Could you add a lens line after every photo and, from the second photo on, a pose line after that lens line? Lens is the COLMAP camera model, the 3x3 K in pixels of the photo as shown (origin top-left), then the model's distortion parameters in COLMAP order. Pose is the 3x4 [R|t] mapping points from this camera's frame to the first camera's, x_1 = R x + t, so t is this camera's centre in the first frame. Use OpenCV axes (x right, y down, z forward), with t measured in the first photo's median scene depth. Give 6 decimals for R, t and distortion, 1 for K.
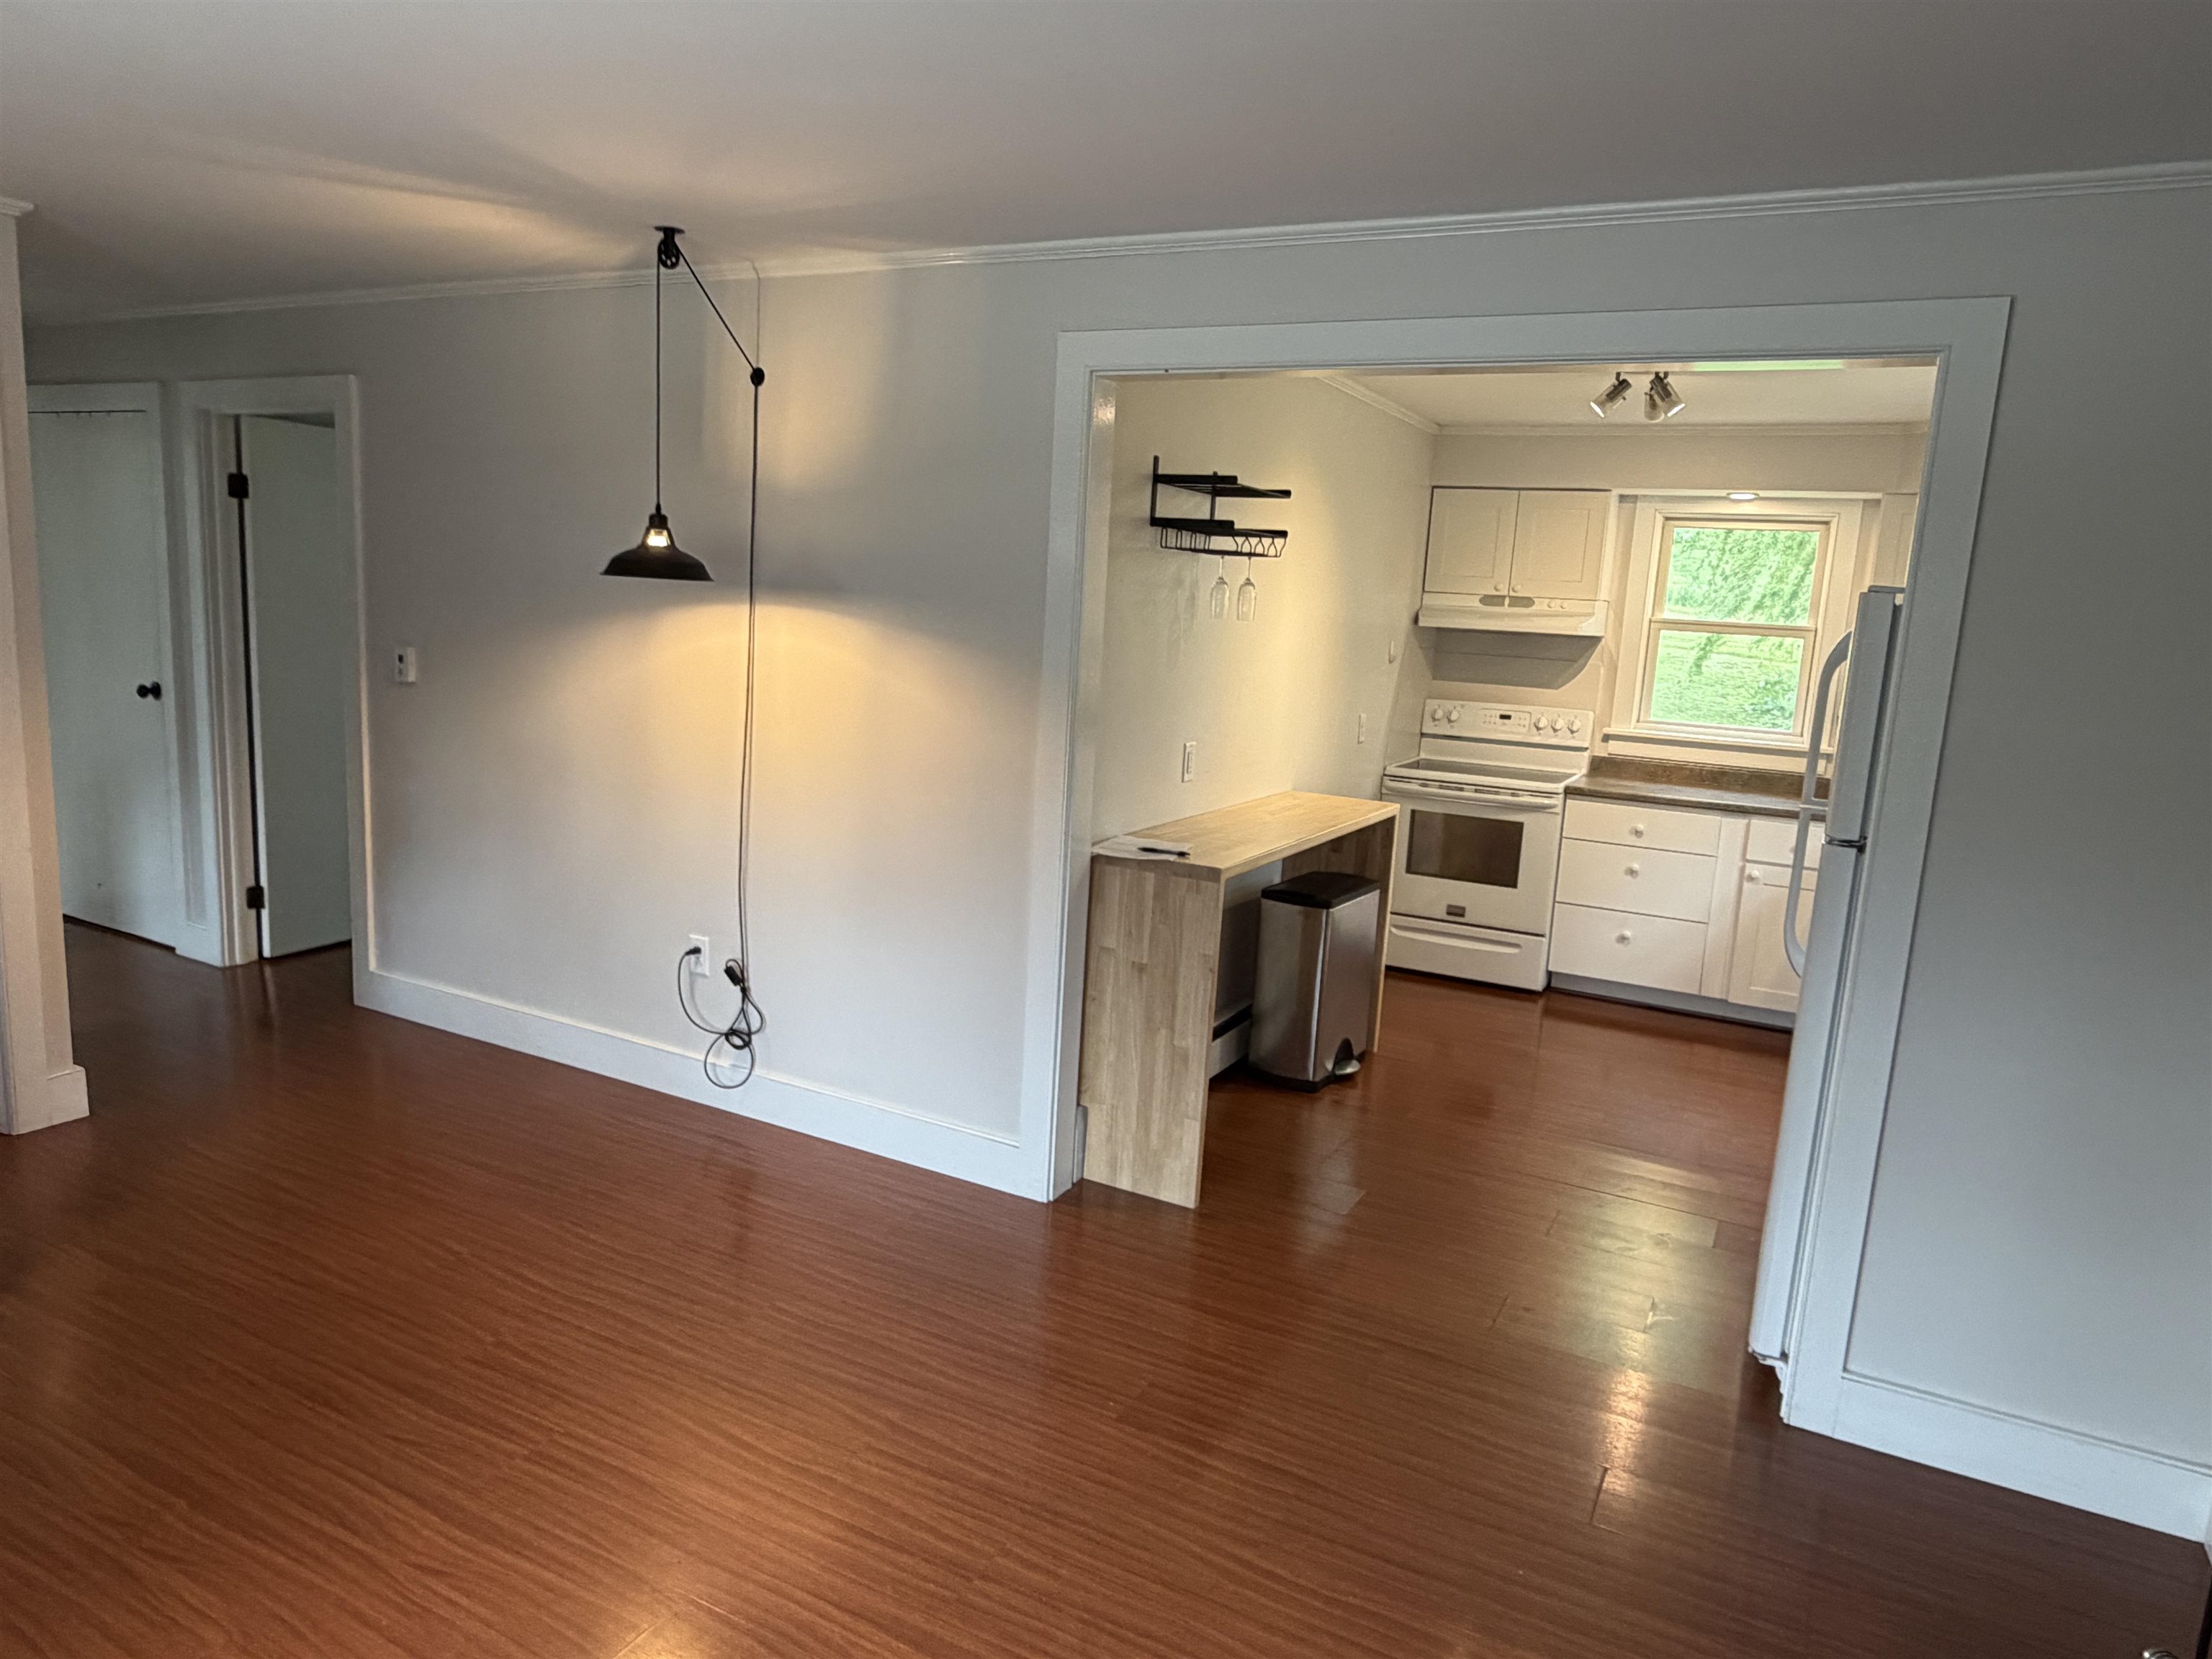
lens RADIAL K [[1412.9, 0, 1113.6], [0, 1412.9, 834.9], [0, 0, 1]] dist [-0.002415, 0.000733]
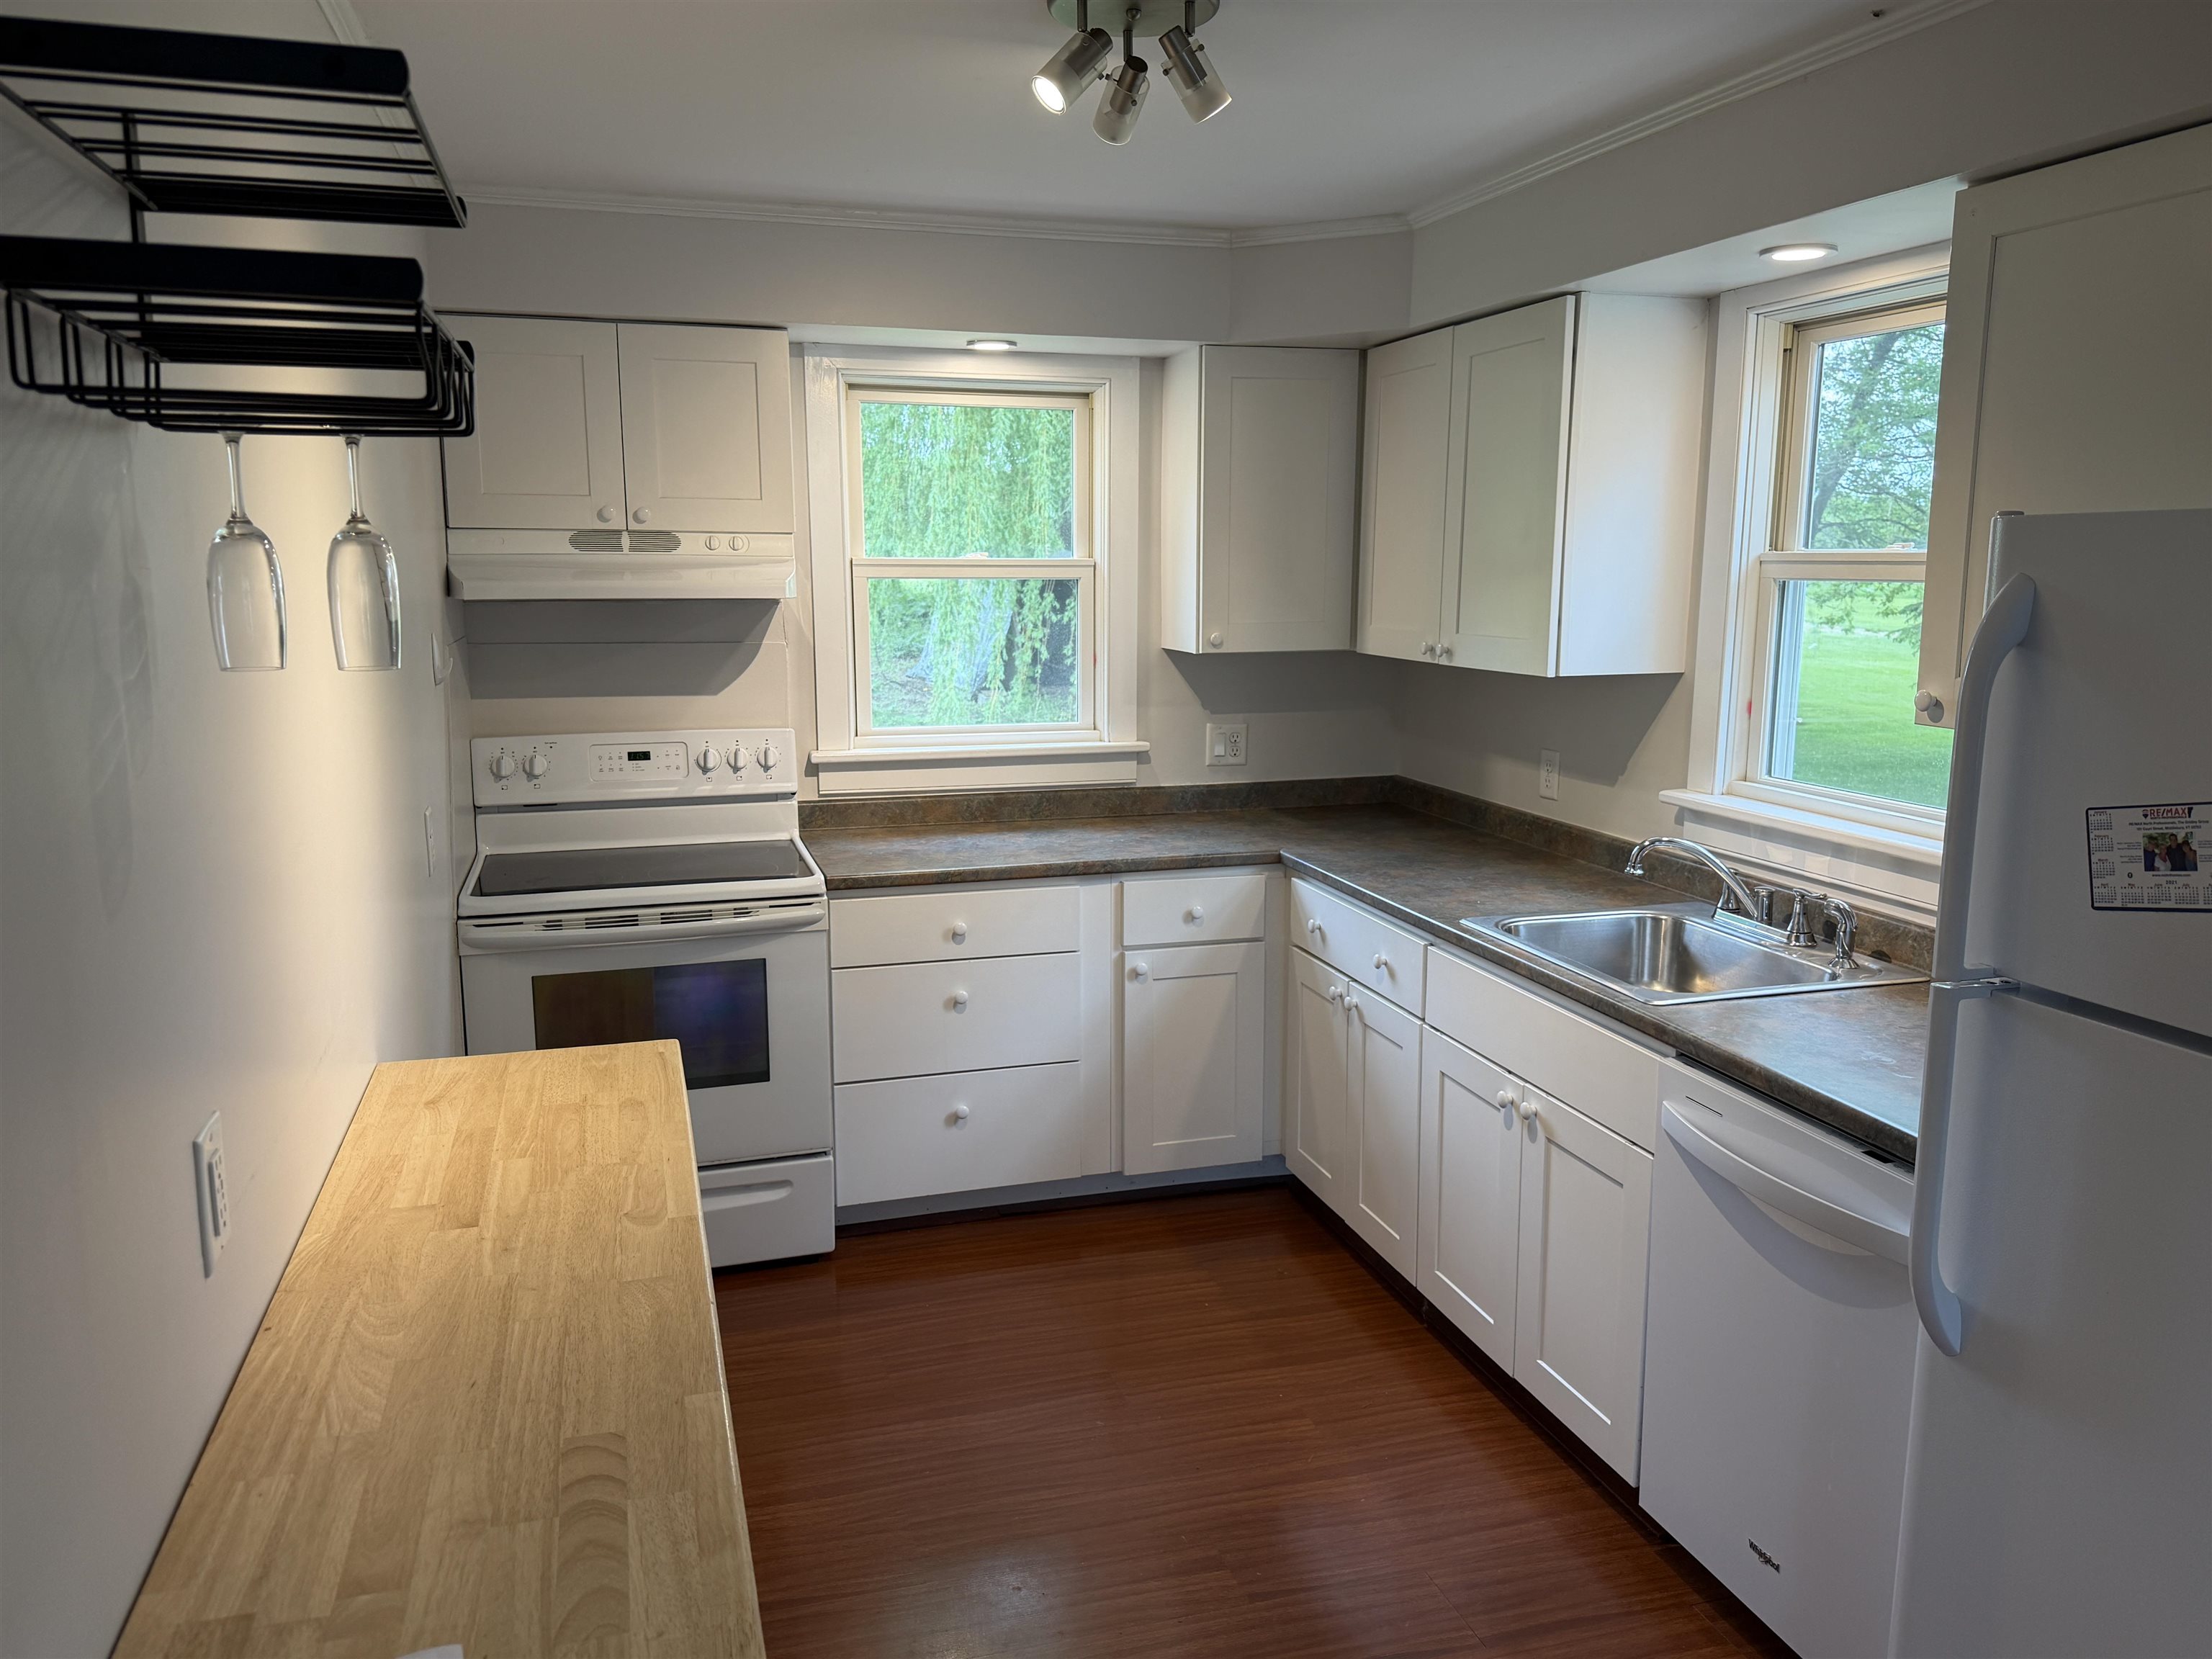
lens RADIAL K [[1596.4, 0, 1104.9], [0, 1596.4, 821.9], [0, 0, 1]] dist [0.160989, -0.266638]
pose [[0.714961, -0.168876, 0.678462, -0.018621], [0.155483, 0.984495, 0.081203, -0.085545], [-0.681656, 0.047432, 0.730134, 0.454471]]
